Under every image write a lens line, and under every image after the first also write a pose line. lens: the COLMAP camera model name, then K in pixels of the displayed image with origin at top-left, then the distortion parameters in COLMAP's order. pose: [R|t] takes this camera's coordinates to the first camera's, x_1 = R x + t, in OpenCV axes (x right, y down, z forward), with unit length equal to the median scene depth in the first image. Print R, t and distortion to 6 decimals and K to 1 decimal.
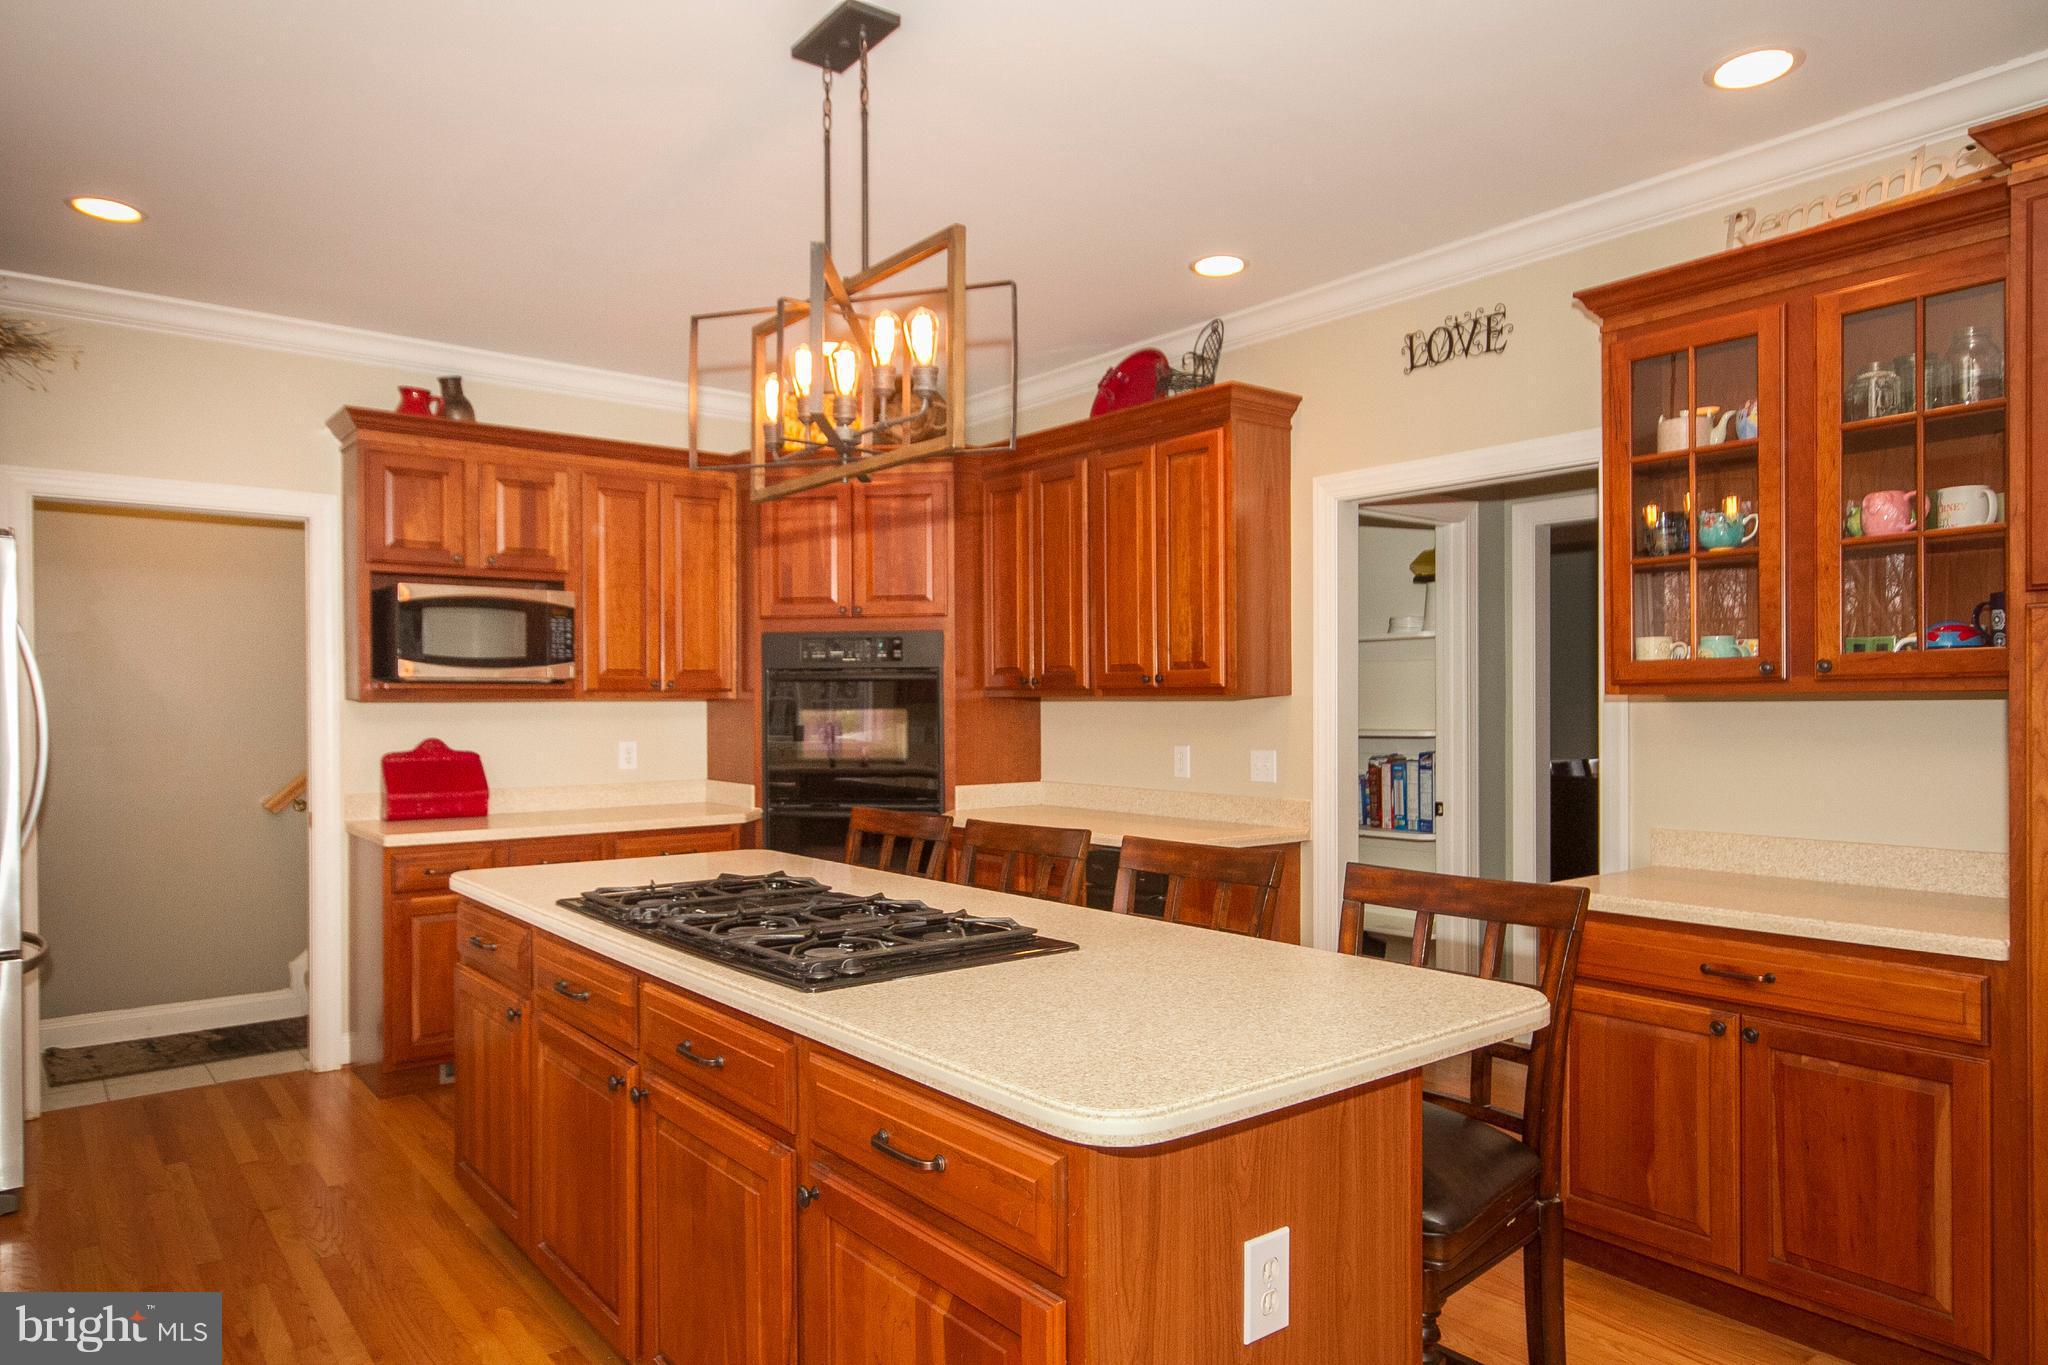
lens RADIAL K [[1263.4, 0, 1018.5], [0, 1263.4, 709.4], [0, 0, 1]] dist [0.004094, 0.001331]
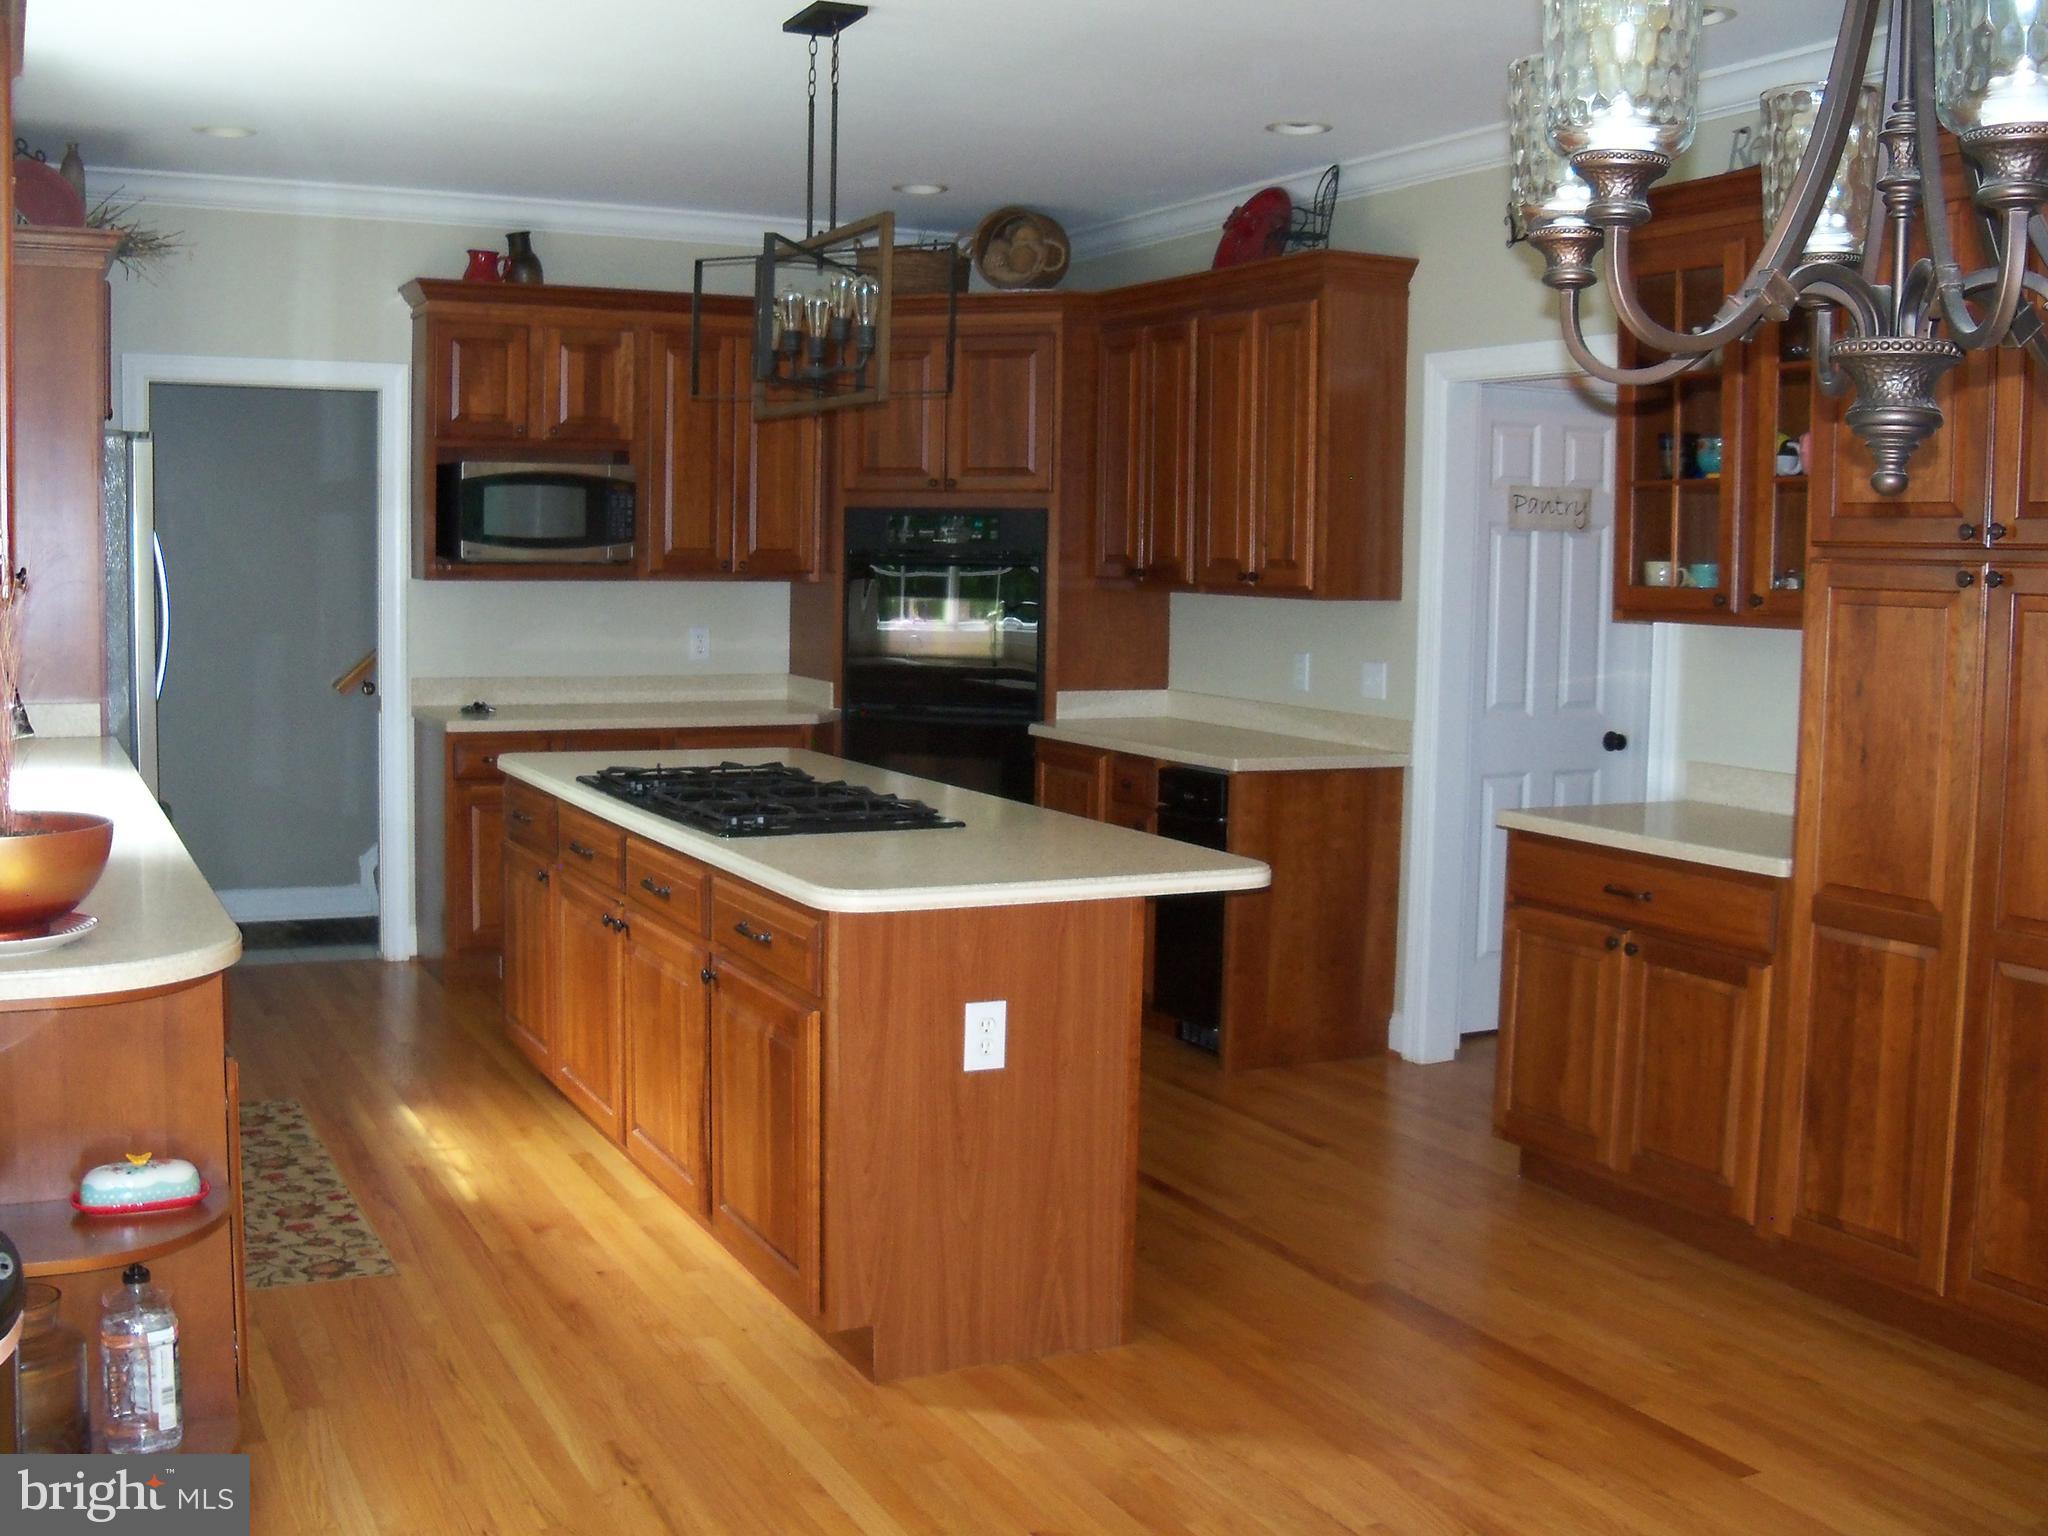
lens RADIAL K [[2105.4, 0, 1019.7], [0, 2105.4, 728.1], [0, 0, 1]] dist [-0.177136, -0.003828]
pose [[0.978902, 0.038801, -0.200613, 0.231815], [-0.023138, 0.996539, 0.079839, -0.030204], [0.203016, -0.073512, 0.976412, -0.434990]]
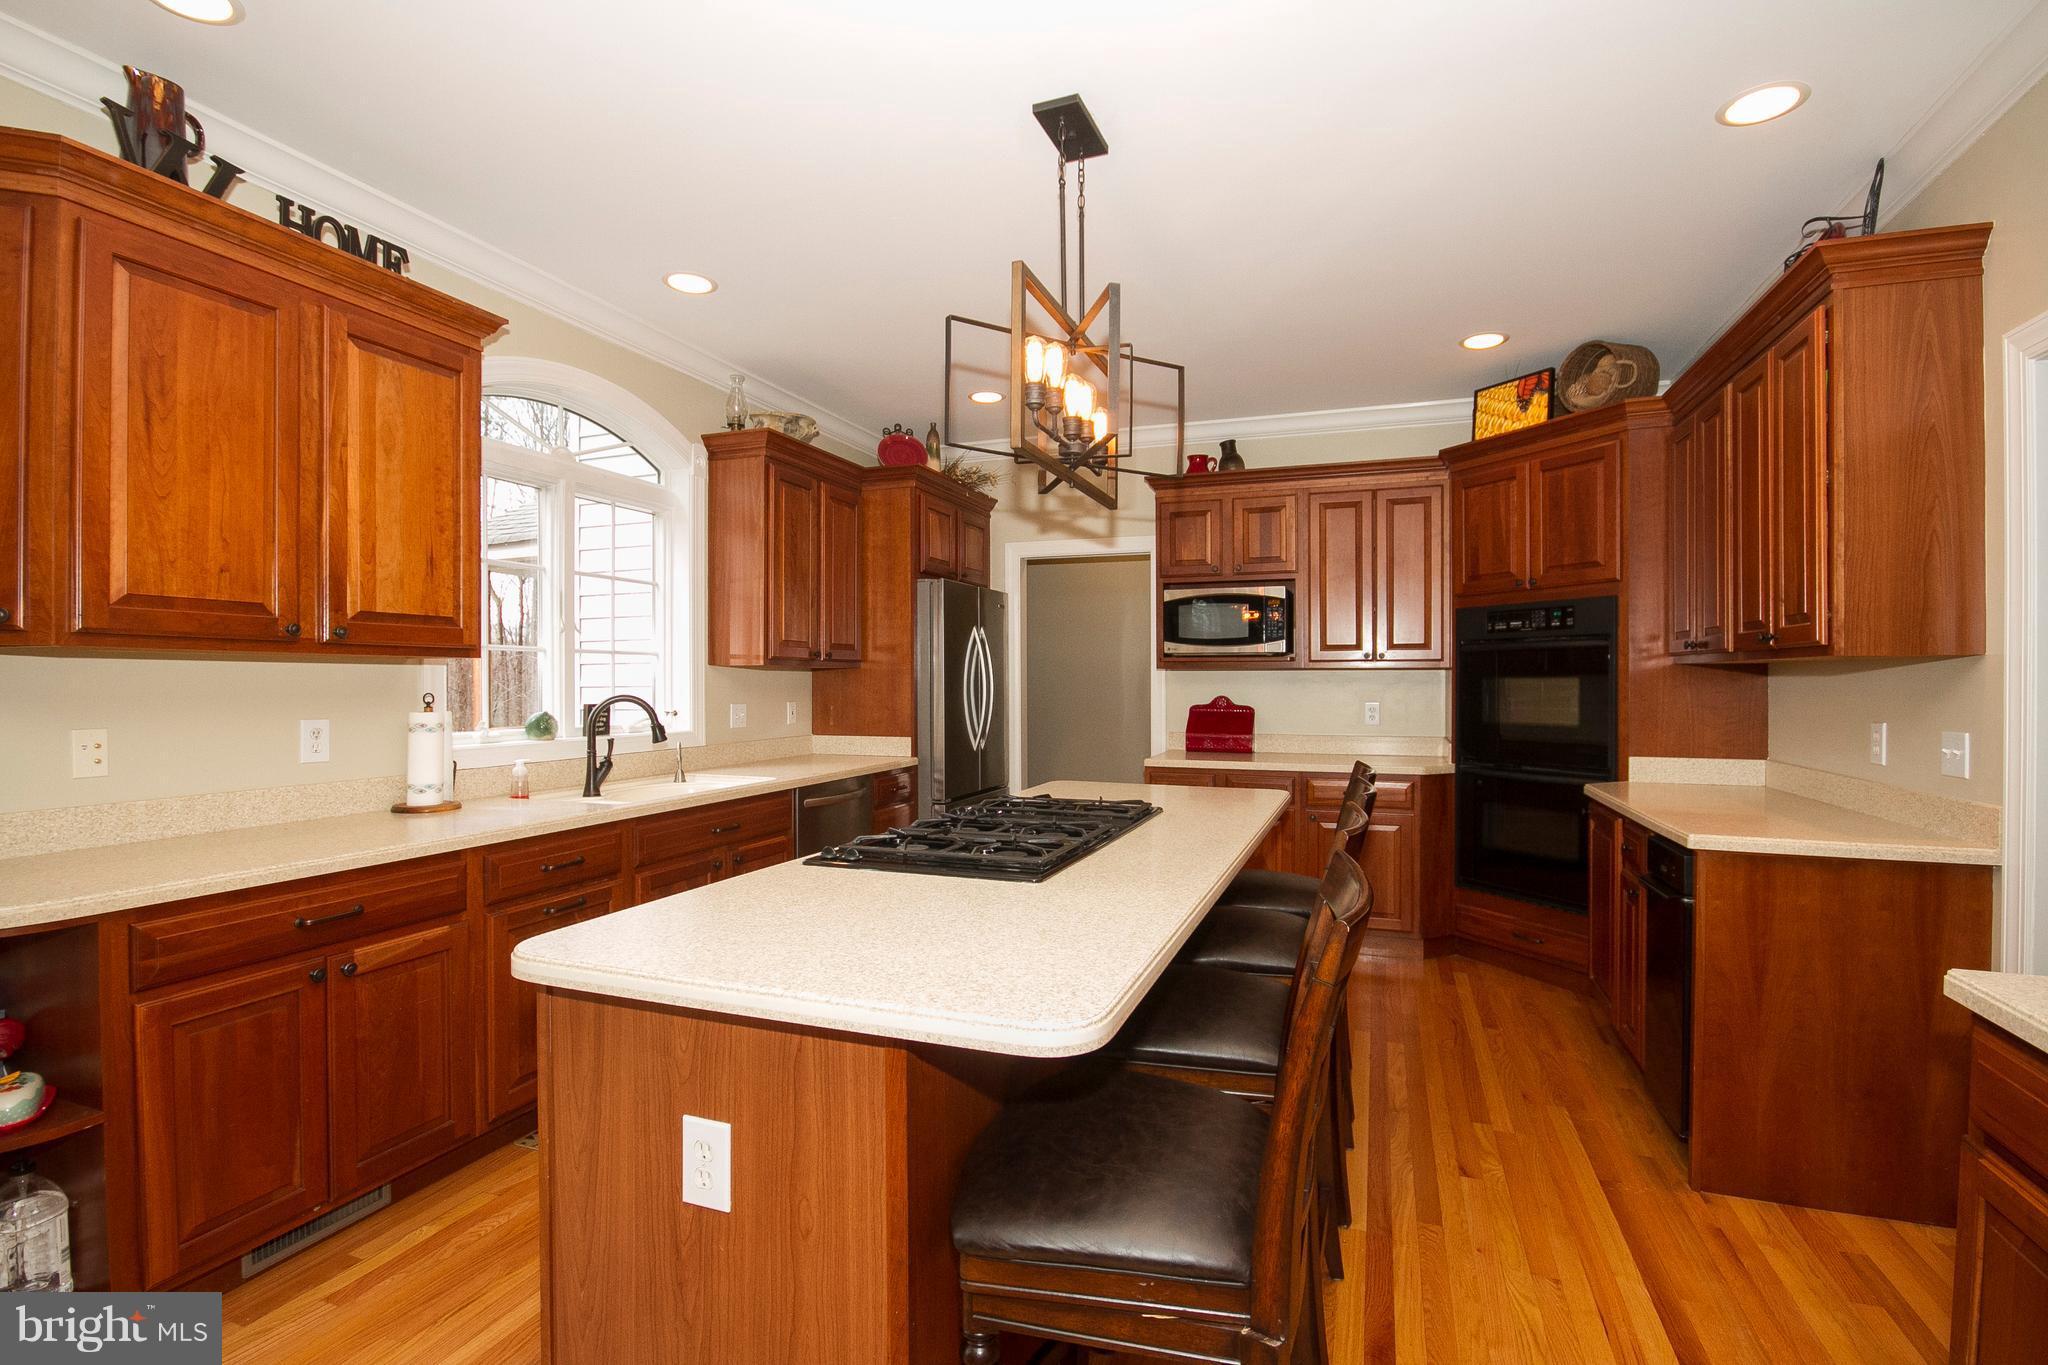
lens RADIAL K [[951.8, 0, 1037.0], [0, 951.8, 688.6], [0, 0, 1]] dist [-0.020557, 0.000038]
pose [[0.526643, 0.009867, -0.850029, 0.350127], [-0.006644, 0.999950, 0.007491, 0.007126], [0.850061, 0.001703, 0.526682, 0.264599]]
